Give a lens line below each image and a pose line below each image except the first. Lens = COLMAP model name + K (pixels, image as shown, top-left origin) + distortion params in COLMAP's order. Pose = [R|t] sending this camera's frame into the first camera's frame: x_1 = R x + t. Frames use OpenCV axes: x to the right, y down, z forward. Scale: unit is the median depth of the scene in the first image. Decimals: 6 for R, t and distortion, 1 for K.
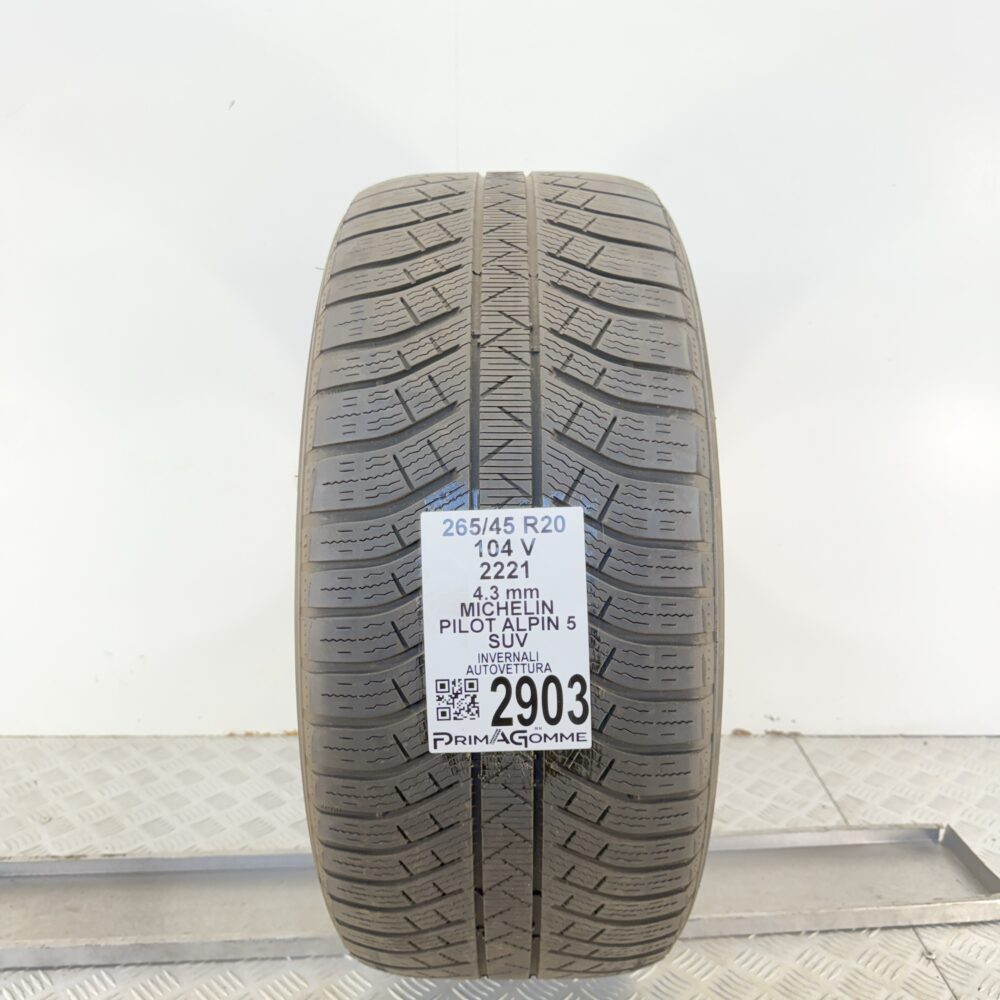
lens RADIAL K [[740.5, 0, 500.0], [0, 740.5, 500.0], [0, 0, 1]] dist [0.001335, -0.000048]
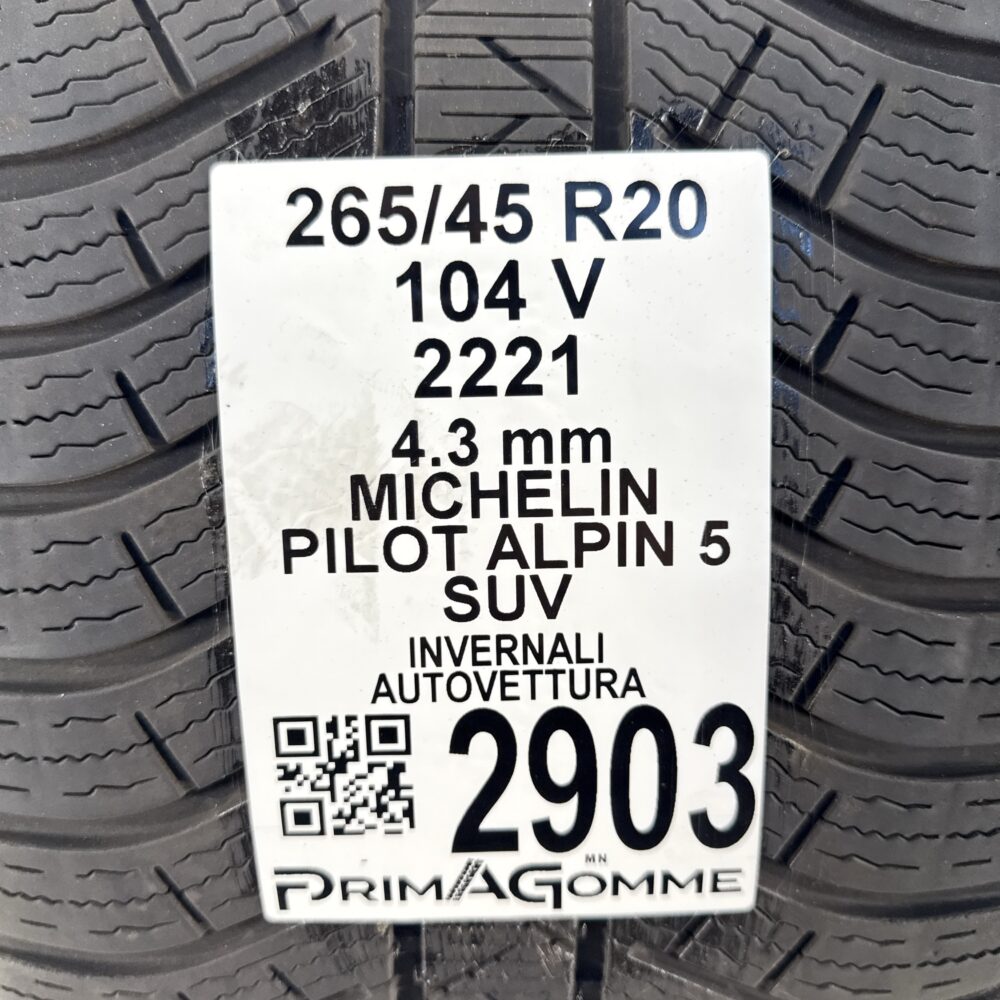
lens RADIAL K [[976.5, 0, 500.0], [0, 976.5, 500.0], [0, 0, 1]] dist [0.143472, -0.325338]
pose [[0.999858, 0.007757, 0.014936, 0.001702], [-0.010105, 0.986381, 0.164164, 0.082568], [-0.013460, -0.164291, 0.986320, 0.601576]]
